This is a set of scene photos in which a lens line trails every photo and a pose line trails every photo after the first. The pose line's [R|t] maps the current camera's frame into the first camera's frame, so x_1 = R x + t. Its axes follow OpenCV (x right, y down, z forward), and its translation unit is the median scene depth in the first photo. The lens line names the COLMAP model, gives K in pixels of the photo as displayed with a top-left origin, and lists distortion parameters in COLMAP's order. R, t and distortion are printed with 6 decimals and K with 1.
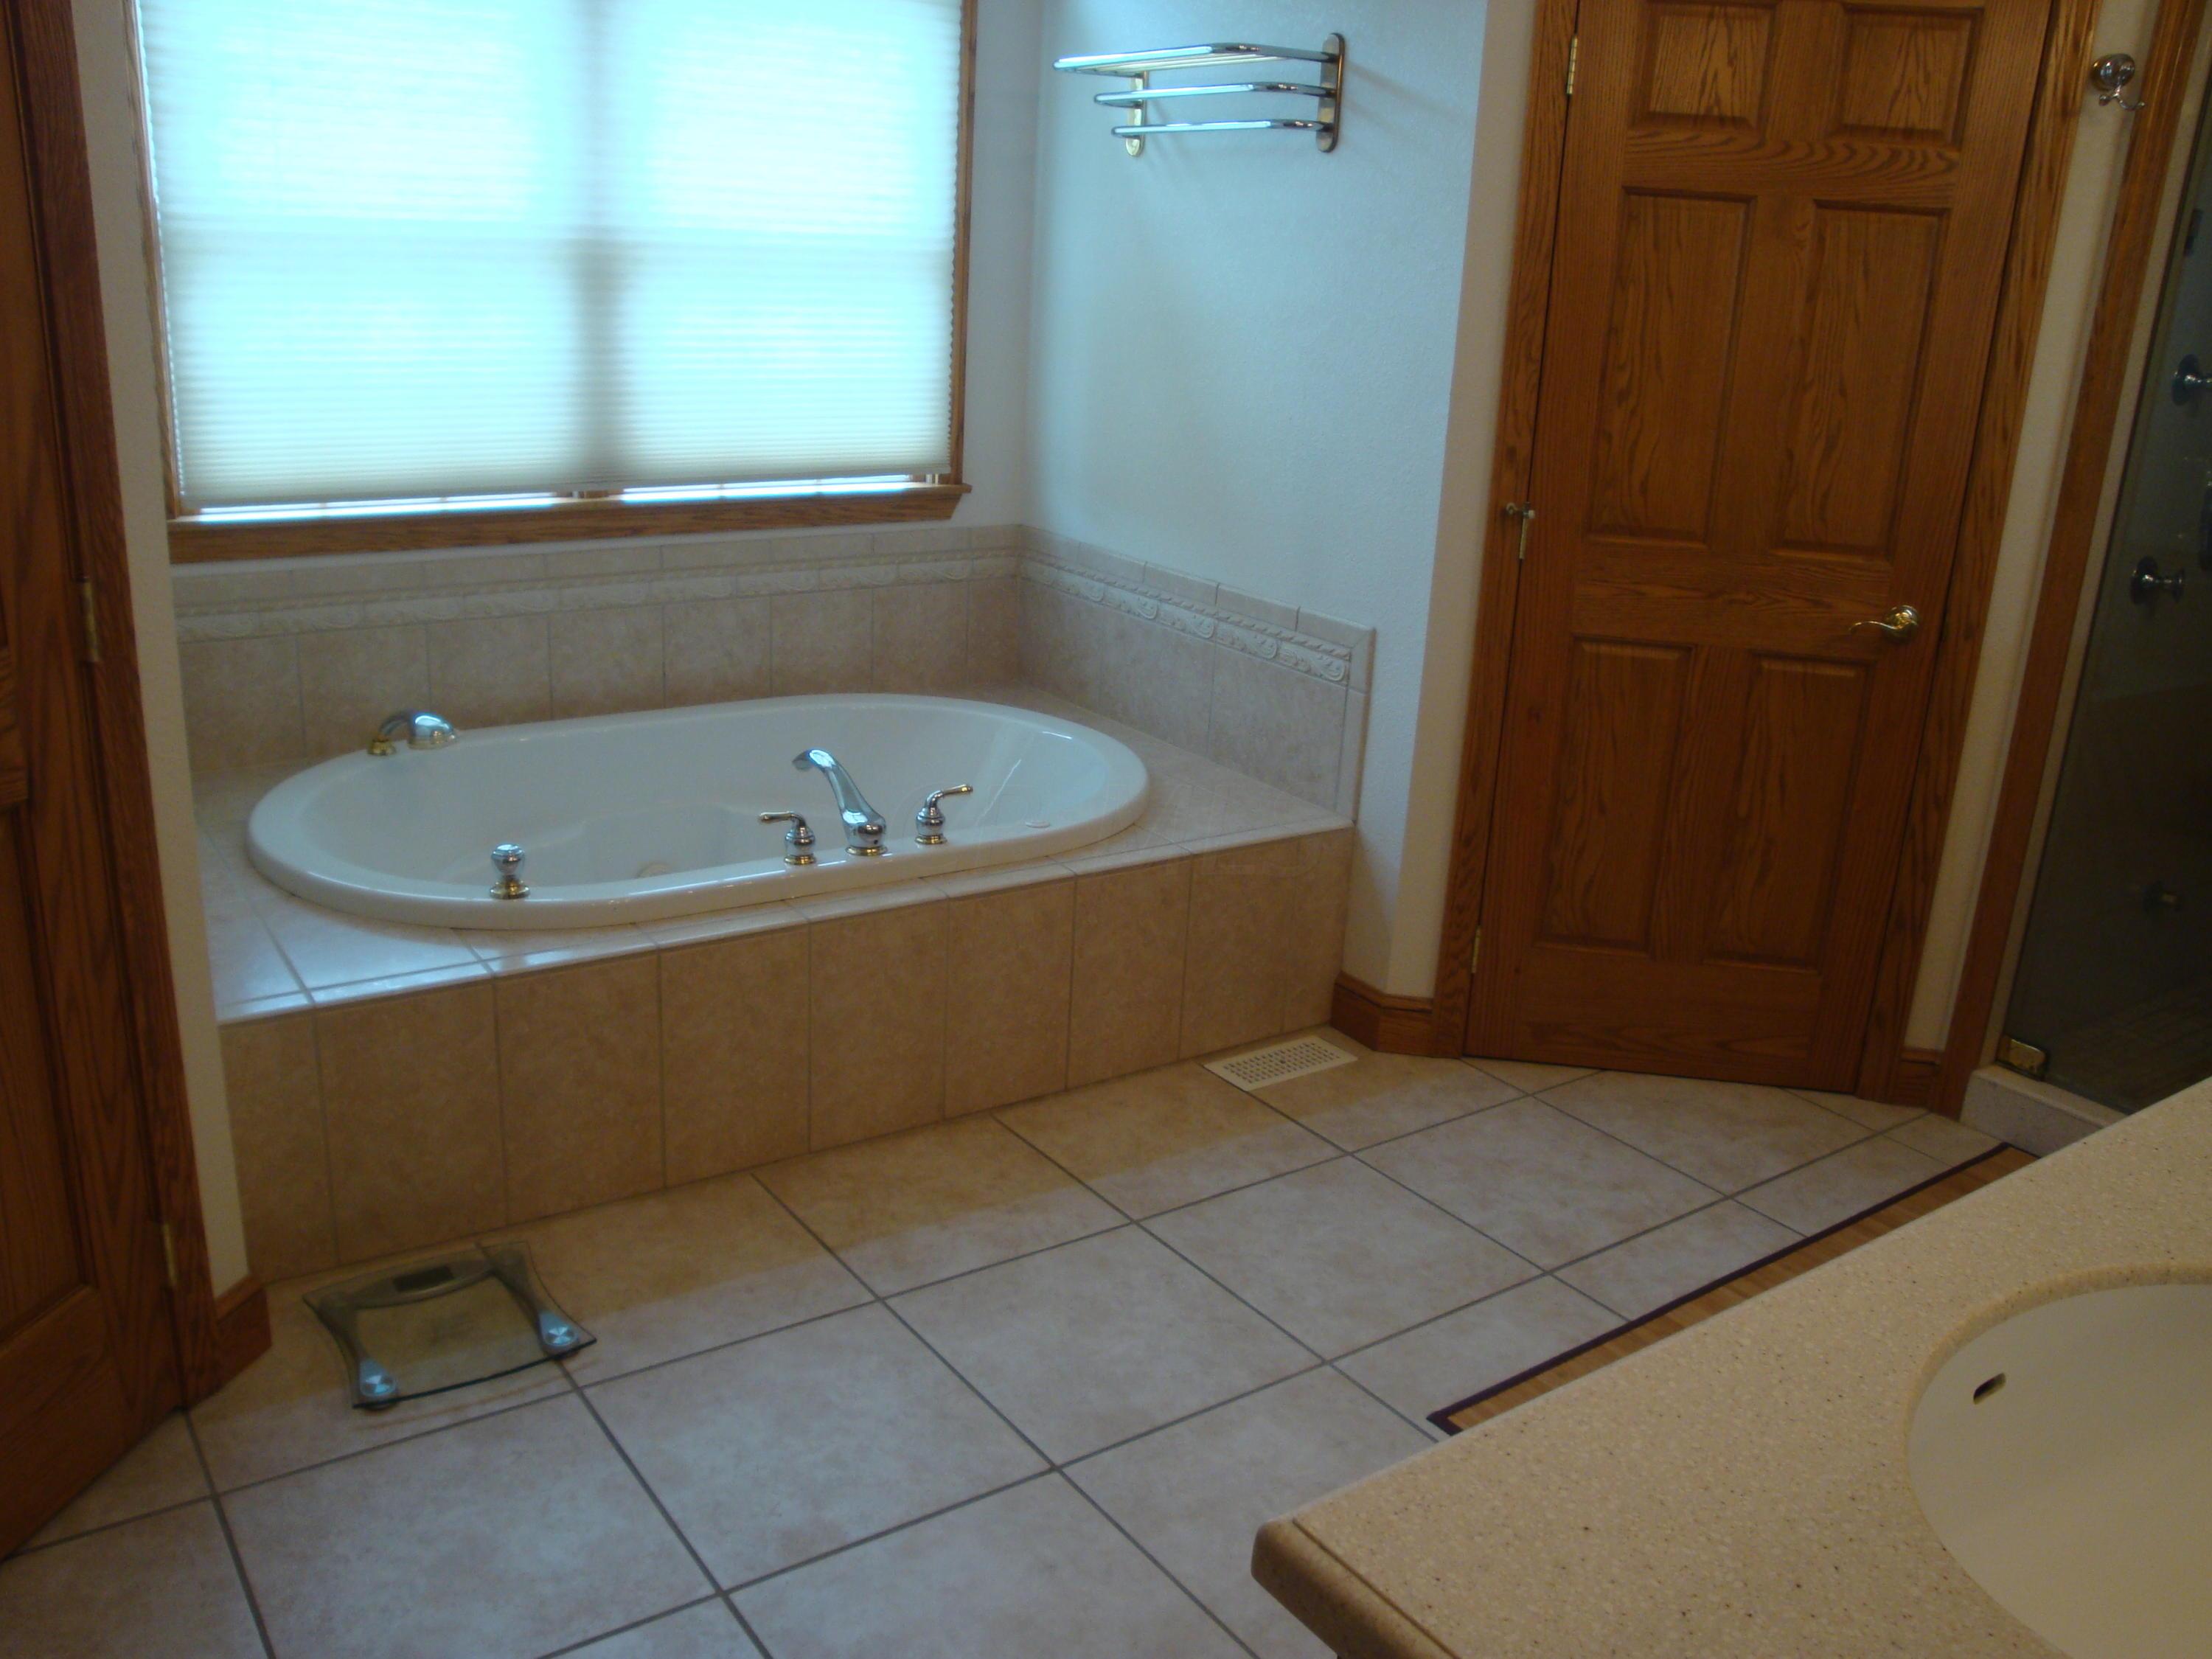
lens RADIAL K [[1843.9, 0, 1106.0], [0, 1843.9, 829.5], [0, 0, 1]] dist [-0.161749, 0.147784]
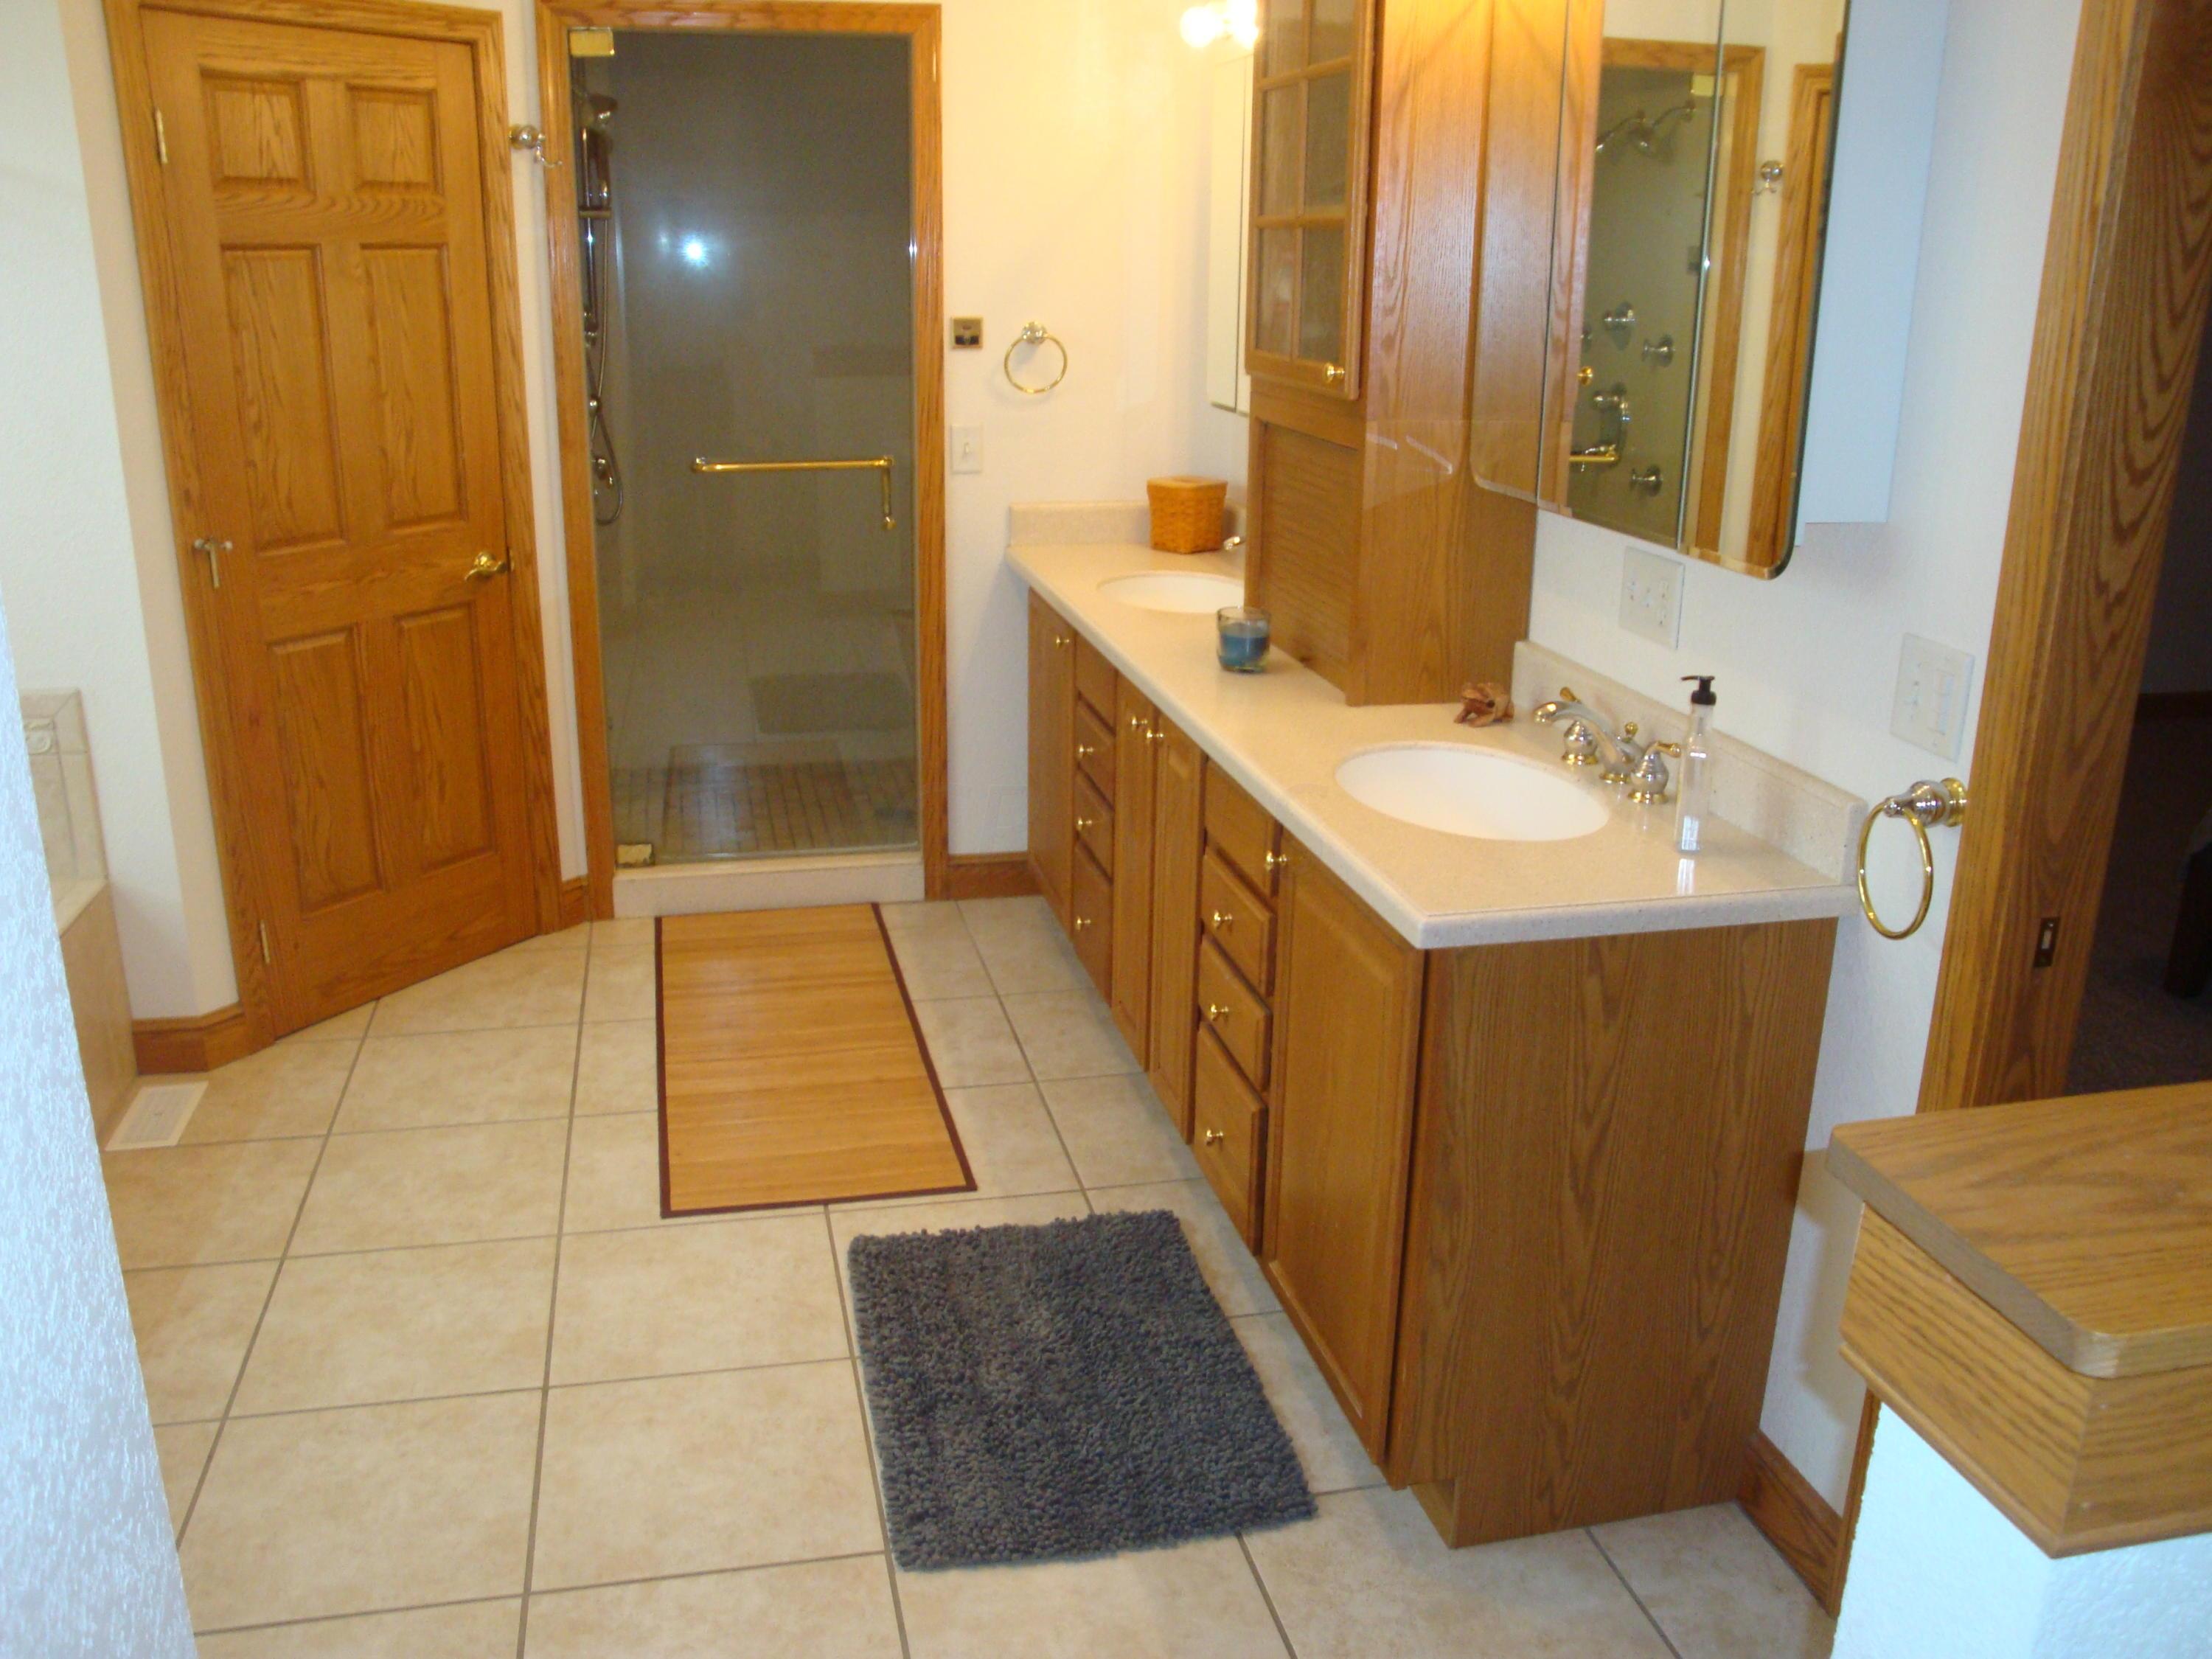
lens RADIAL K [[1843.9, 0, 1106.0], [0, 1843.9, 829.5], [0, 0, 1]] dist [-0.161749, 0.147784]
pose [[0.377783, -0.324958, 0.866996, -0.562782], [0.285419, 0.931659, 0.224826, -0.103207], [-0.880804, 0.162522, 0.444715, 0.072066]]
